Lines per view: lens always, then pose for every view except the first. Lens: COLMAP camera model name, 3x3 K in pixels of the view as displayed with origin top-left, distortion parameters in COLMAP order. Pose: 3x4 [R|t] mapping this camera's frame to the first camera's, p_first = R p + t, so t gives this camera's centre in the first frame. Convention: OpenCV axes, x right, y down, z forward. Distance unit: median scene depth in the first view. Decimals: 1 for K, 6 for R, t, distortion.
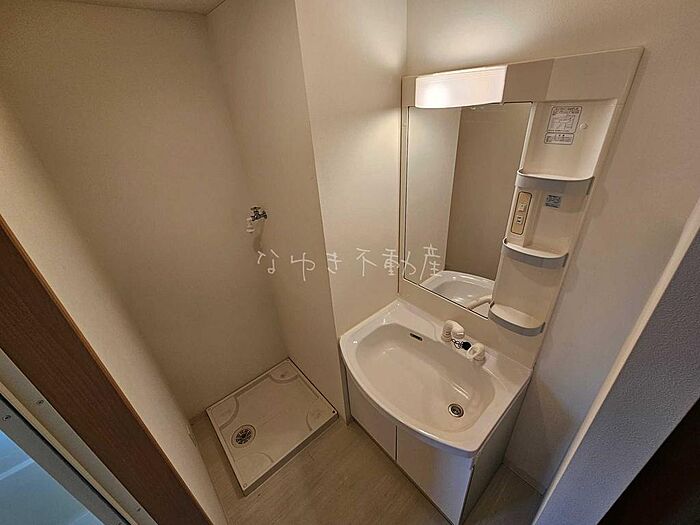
lens RADIAL K [[287.0, 0, 350.0], [0, 287.0, 262.5], [0, 0, 1]] dist [-0.000209, -0.000014]
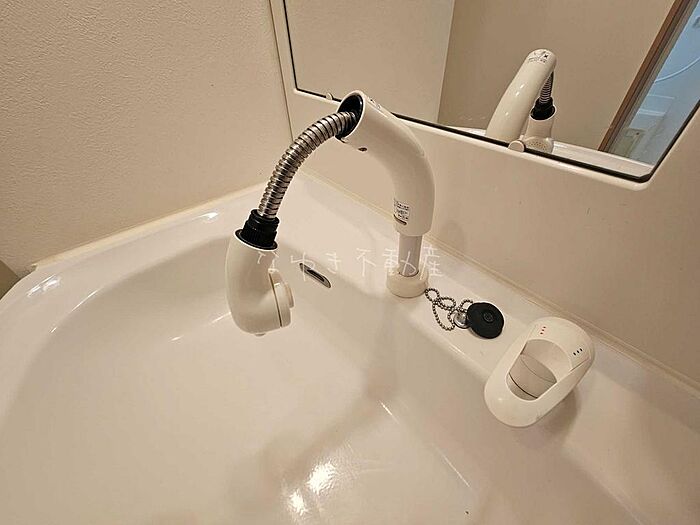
lens RADIAL K [[287.0, 0, 350.0], [0, 287.0, 262.5], [0, 0, 1]] dist [-0.000209, -0.000014]
pose [[0.999281, 0.032043, 0.020259, 0.308376], [-0.035624, 0.976456, 0.212755, 0.210576], [-0.012965, -0.213324, 0.976895, 0.832682]]
